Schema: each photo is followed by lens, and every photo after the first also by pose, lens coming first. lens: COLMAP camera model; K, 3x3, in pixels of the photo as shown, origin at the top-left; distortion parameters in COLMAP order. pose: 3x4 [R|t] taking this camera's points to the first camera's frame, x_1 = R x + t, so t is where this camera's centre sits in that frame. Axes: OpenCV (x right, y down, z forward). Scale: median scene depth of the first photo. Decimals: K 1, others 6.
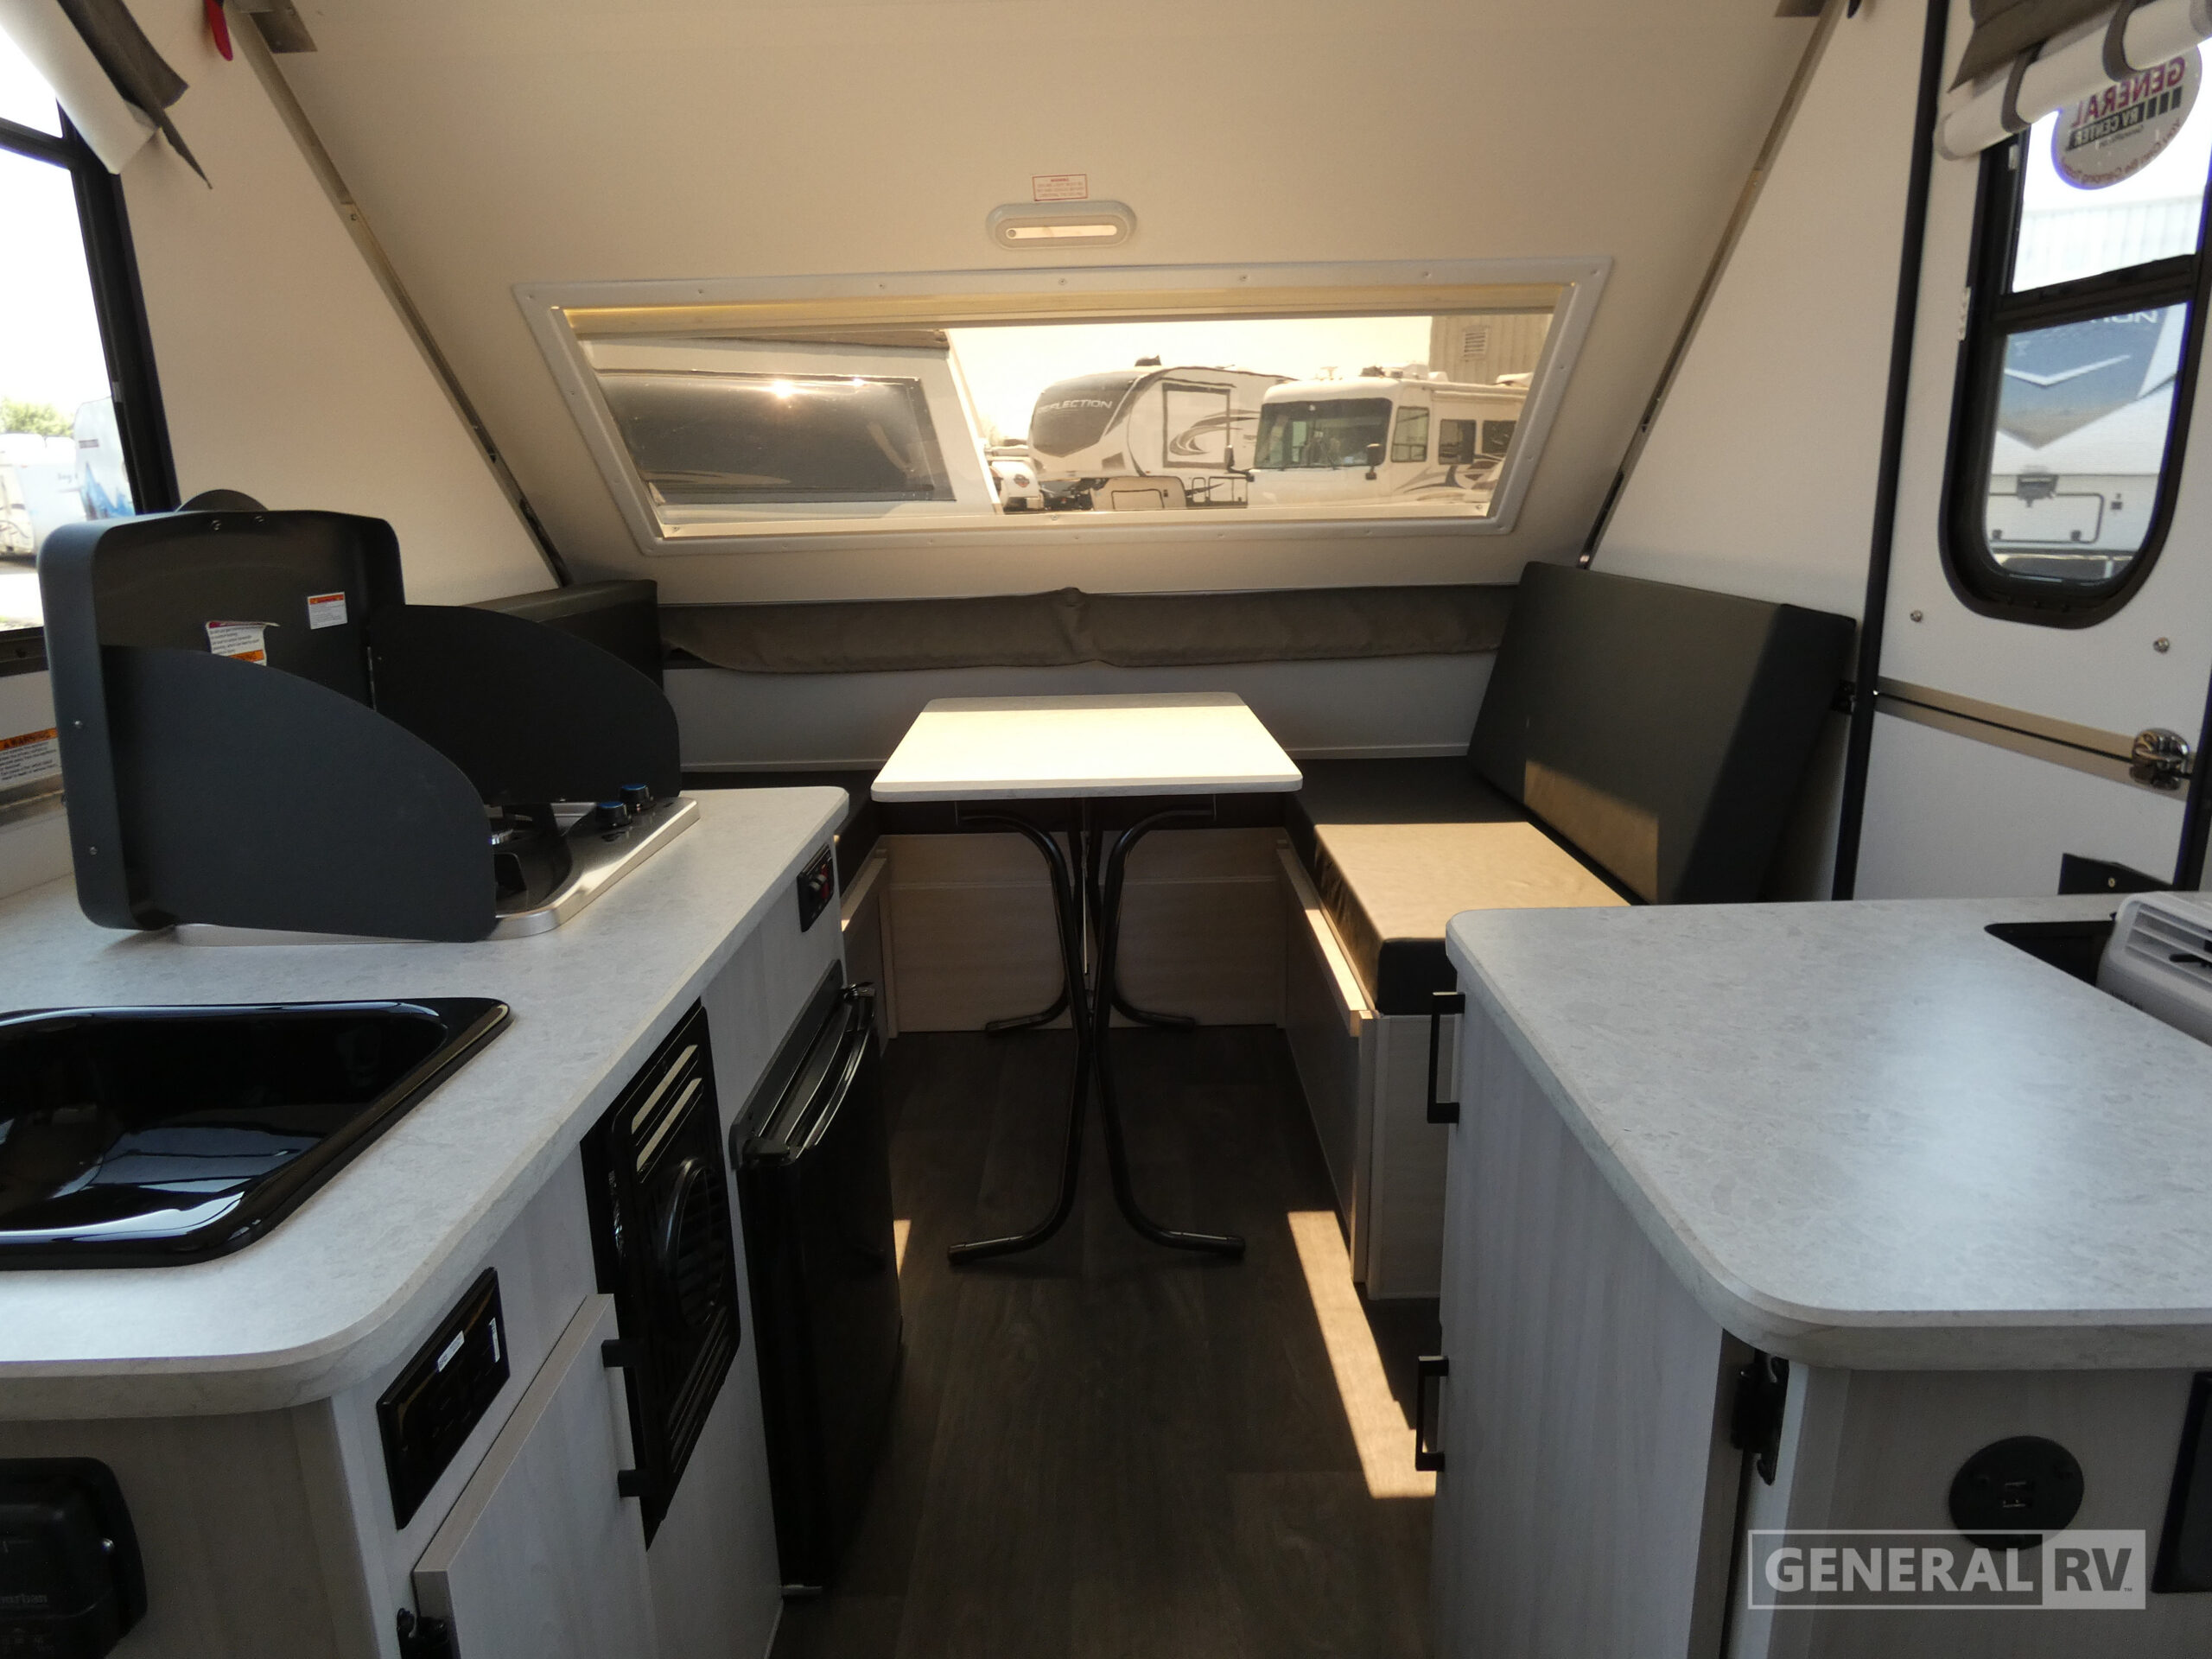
lens RADIAL K [[1321.6, 0, 1111.2], [0, 1321.6, 822.8], [0, 0, 1]] dist [-0.003806, -0.000057]
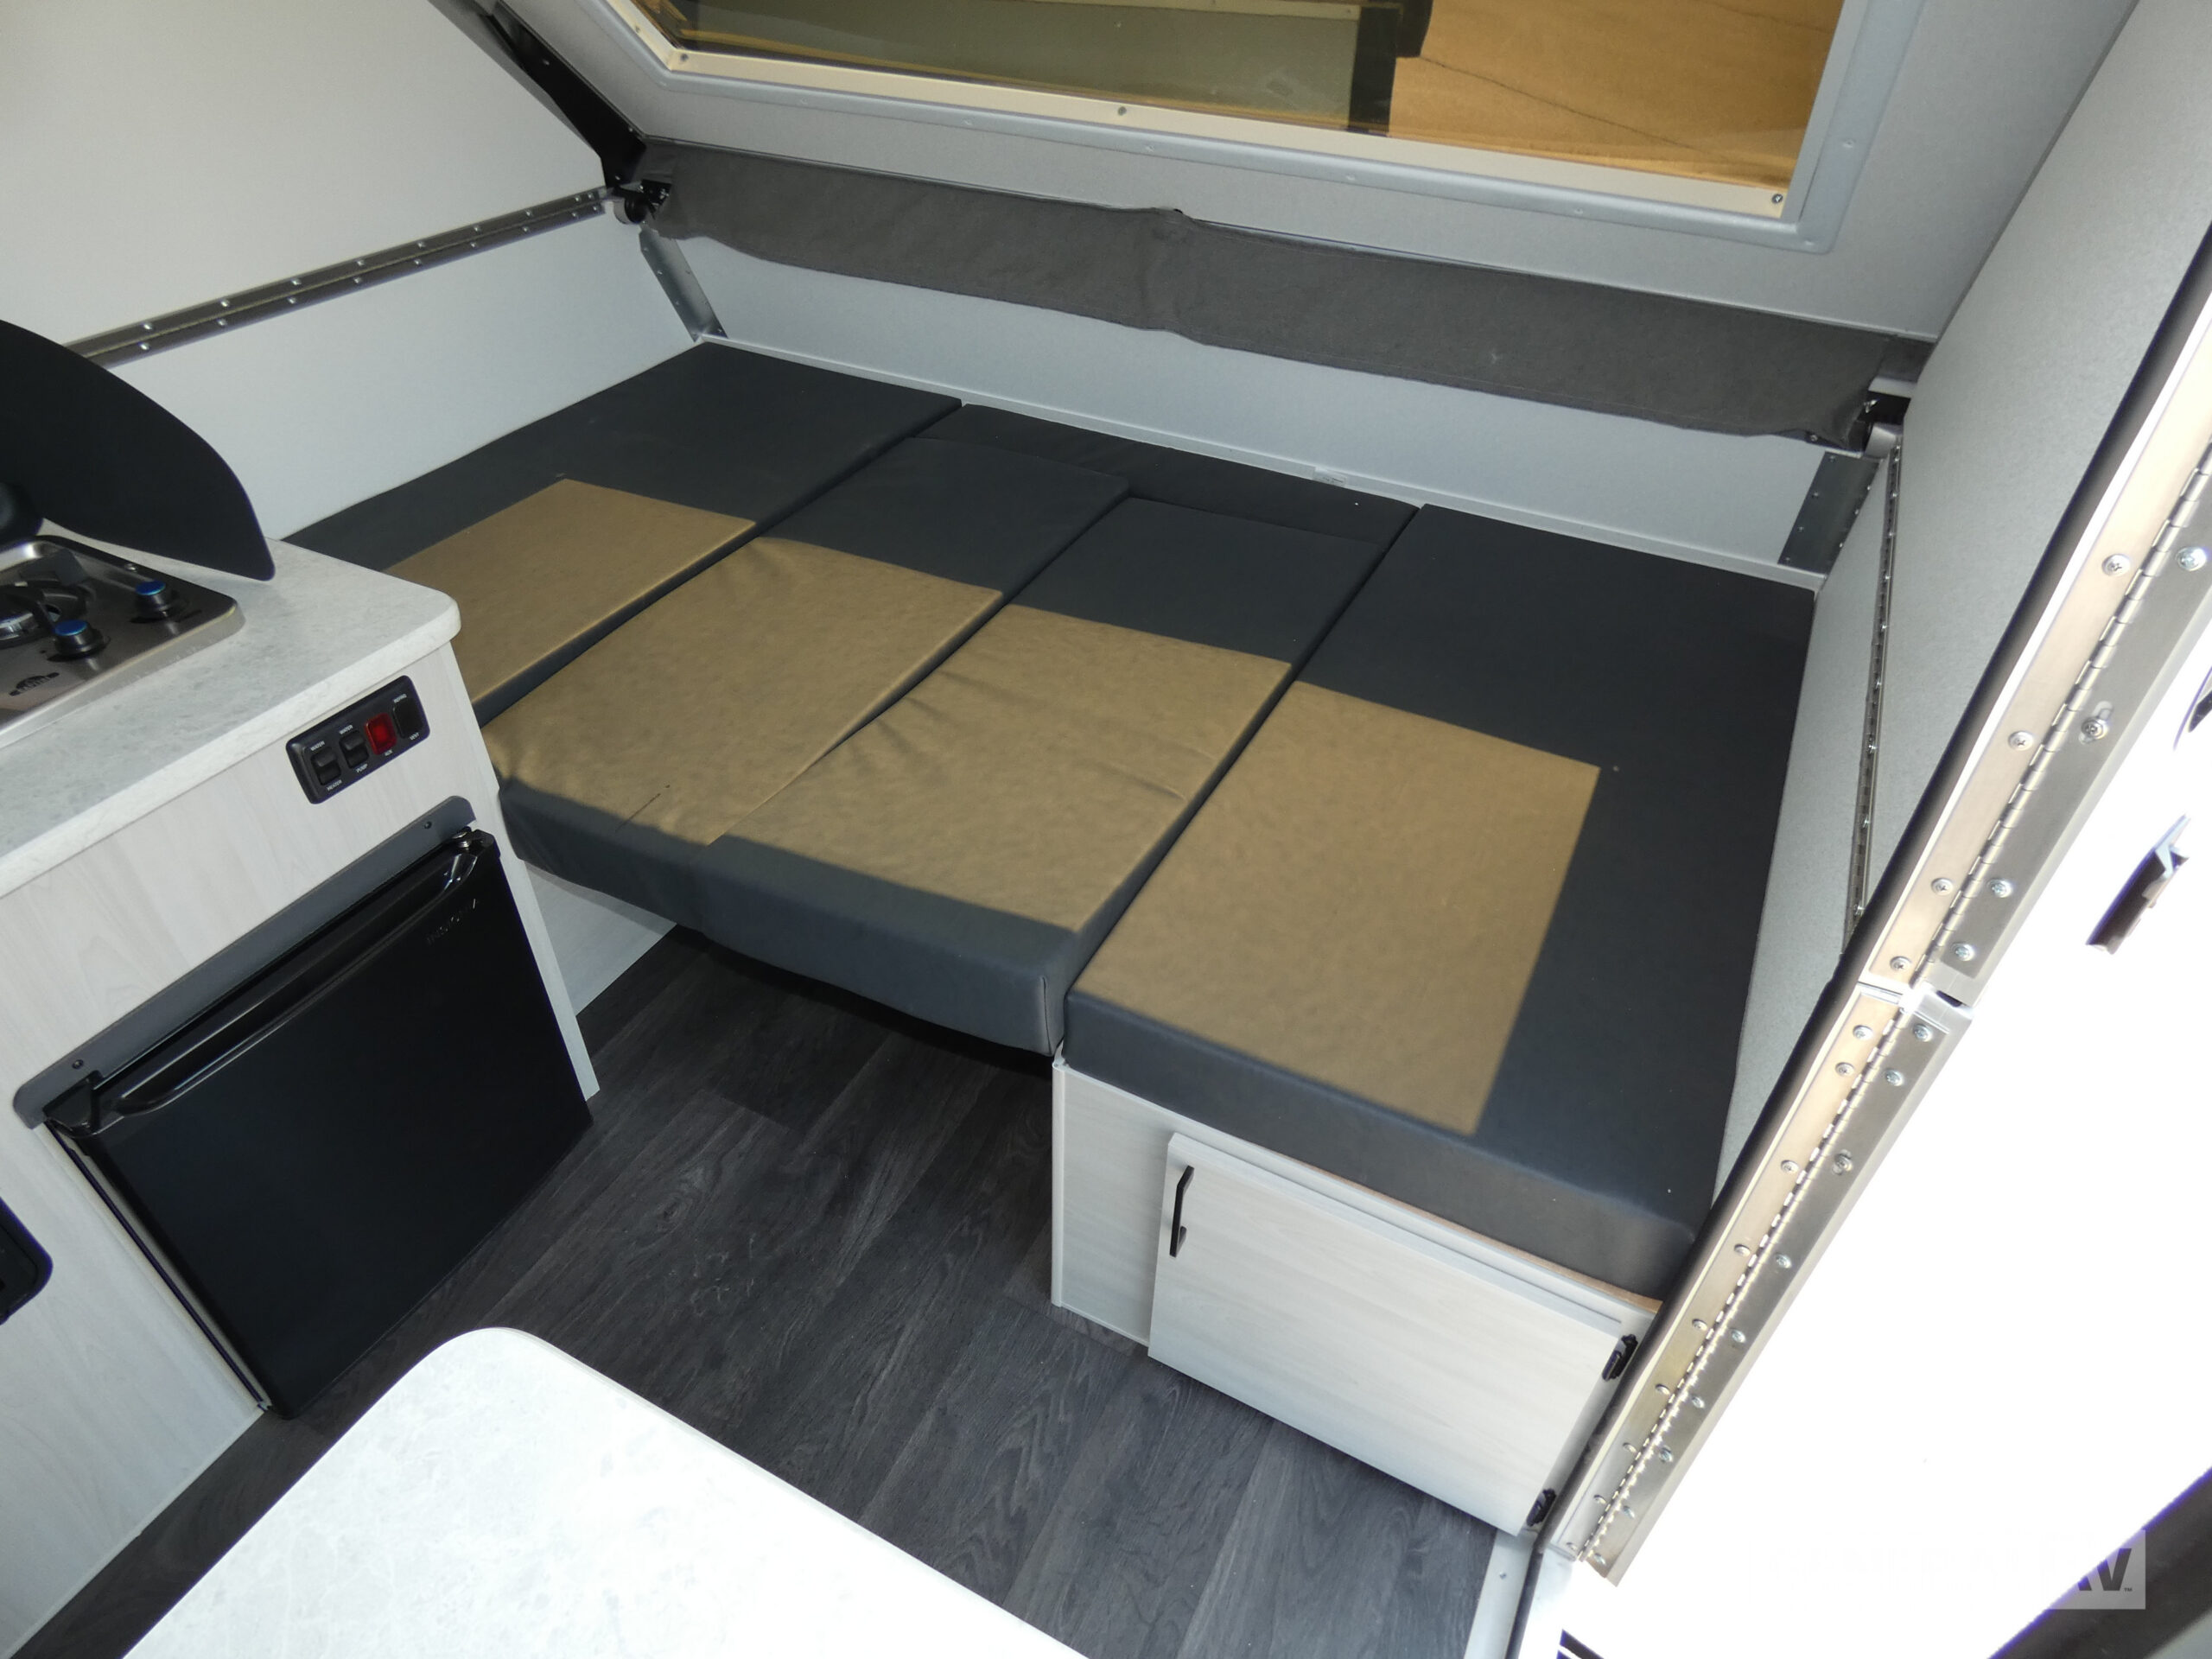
lens RADIAL K [[1321.6, 0, 1111.2], [0, 1321.6, 822.8], [0, 0, 1]] dist [-0.003806, -0.000057]
pose [[0.895252, 0.312698, -0.317403, 0.413318], [-0.151759, 0.883771, 0.442627, -0.299311], [0.418920, -0.348094, 0.838652, 0.423566]]
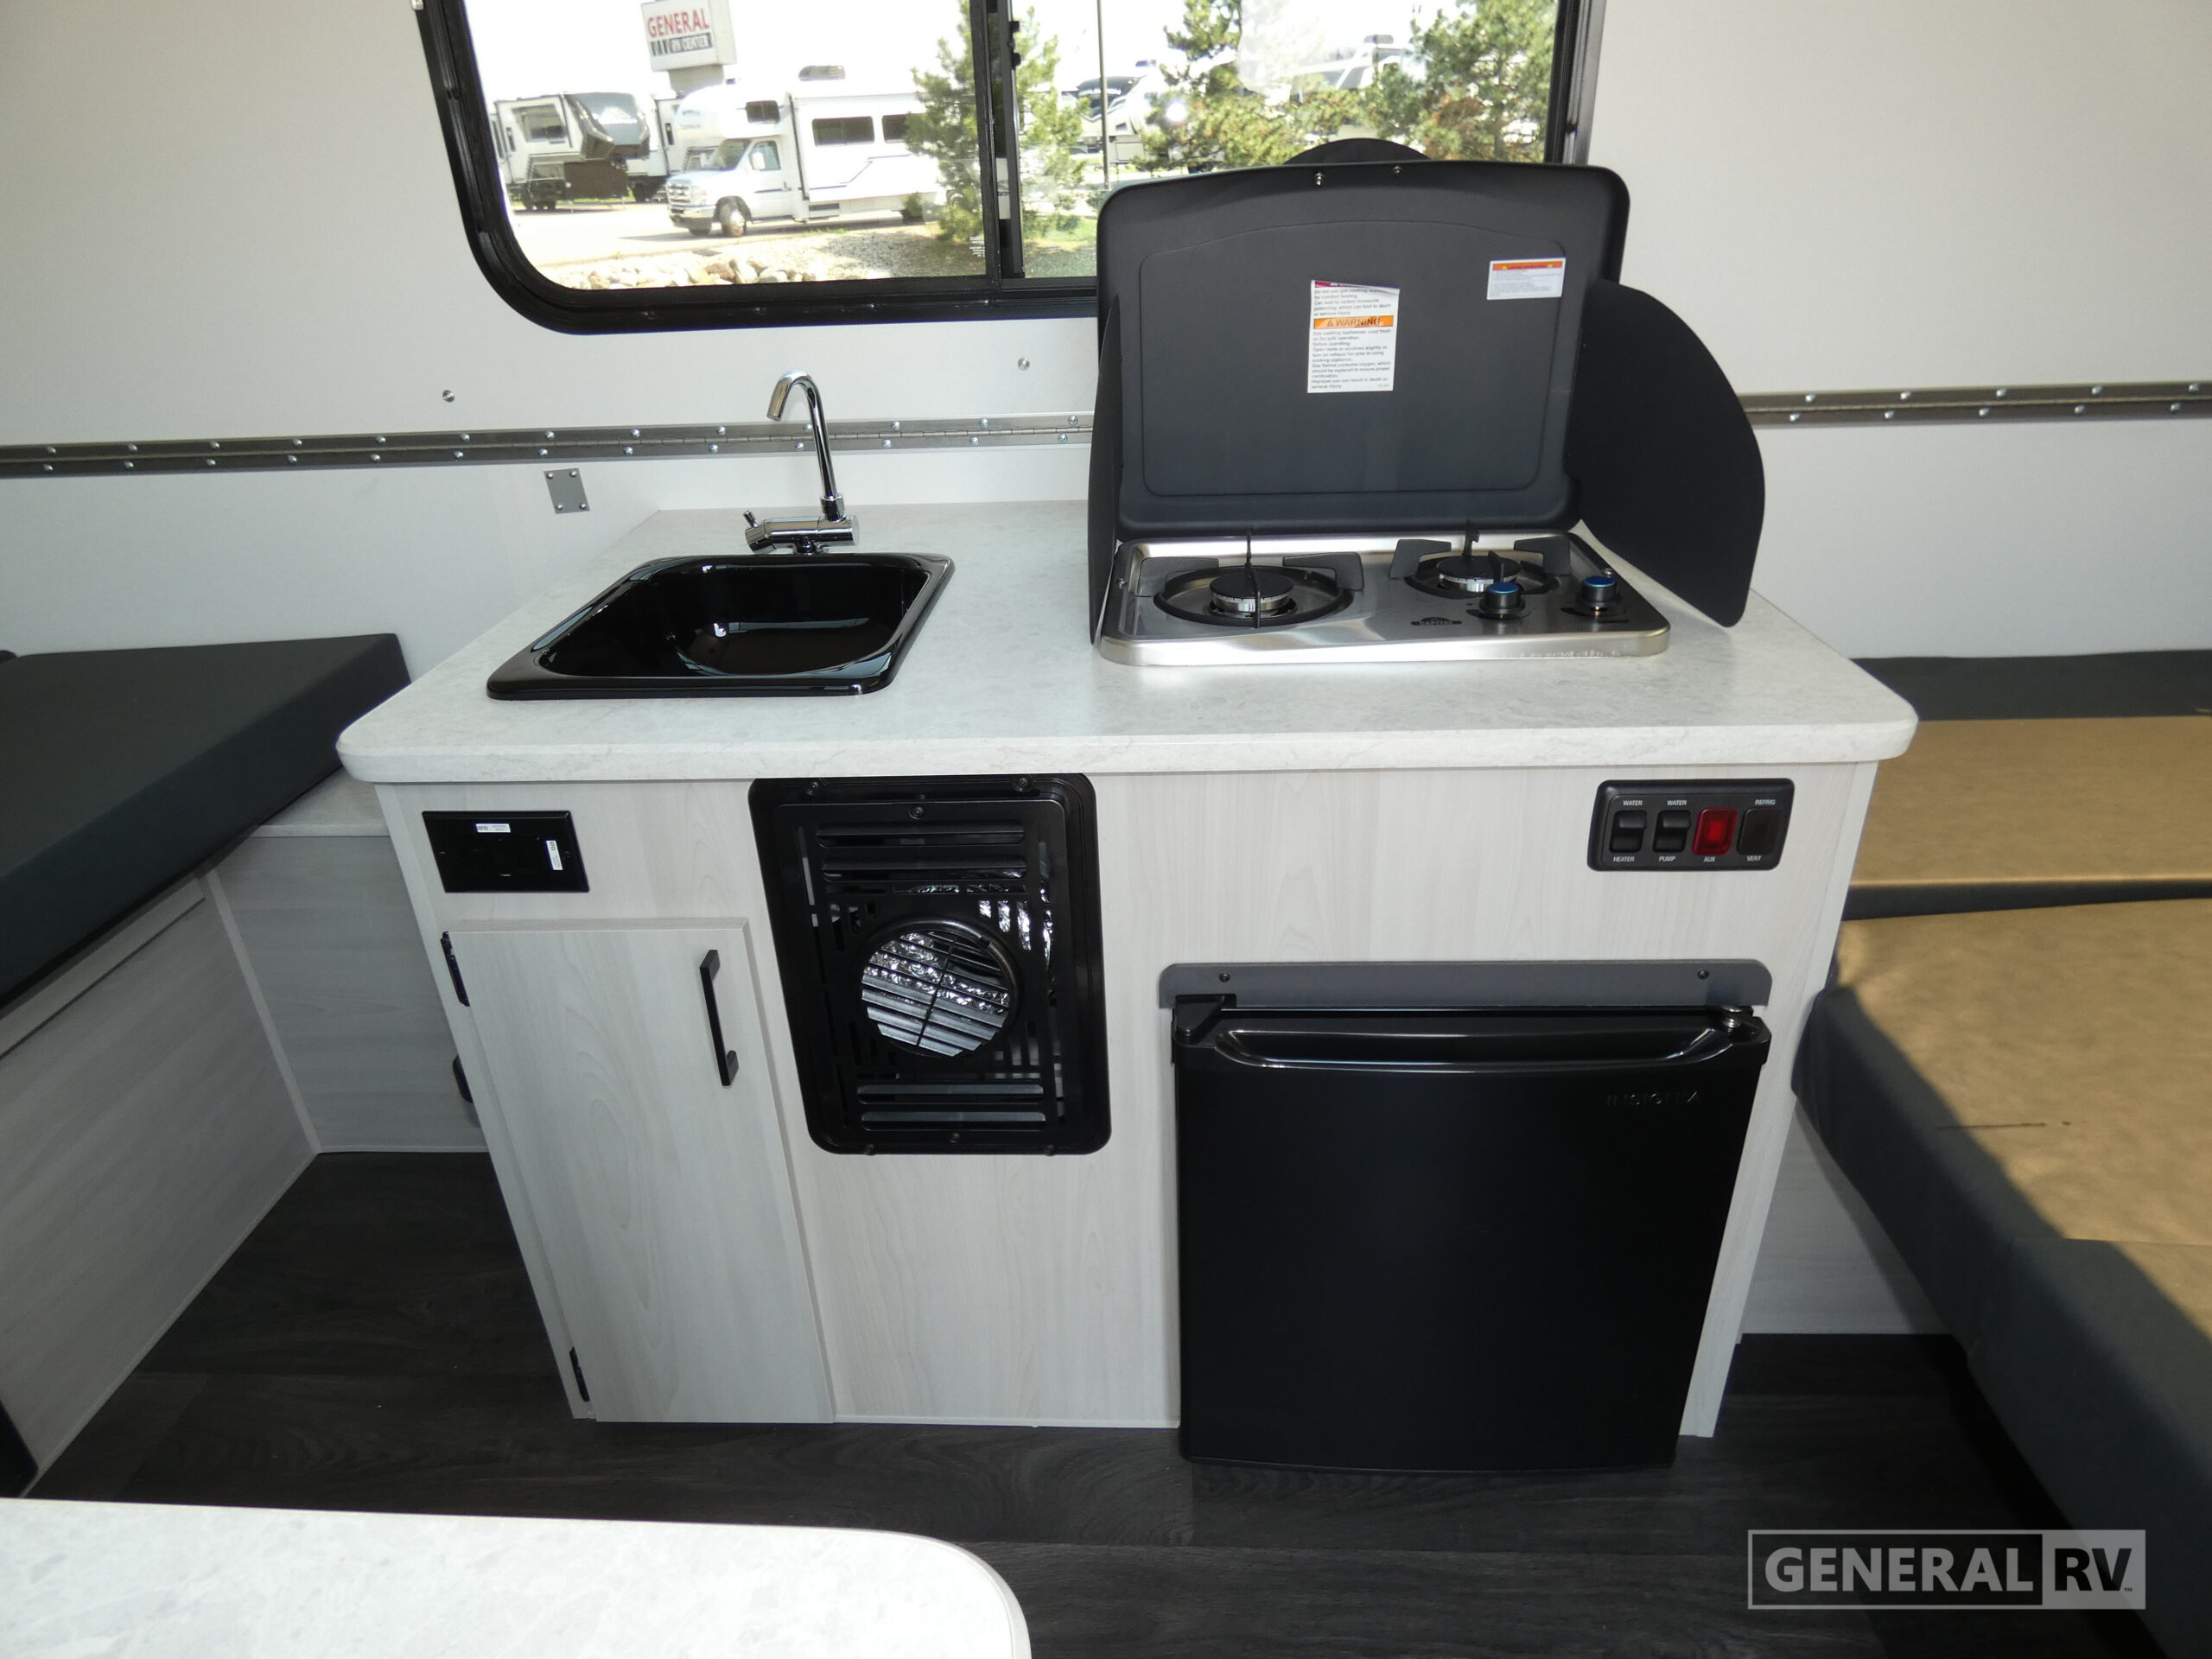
lens RADIAL K [[1321.6, 0, 1111.2], [0, 1321.6, 822.8], [0, 0, 1]] dist [-0.003806, -0.000057]
pose [[-0.041906, 0.473154, -0.879982, 0.291565], [-0.206510, 0.857635, 0.470973, -0.167497], [0.977547, 0.201462, 0.061771, 0.604719]]
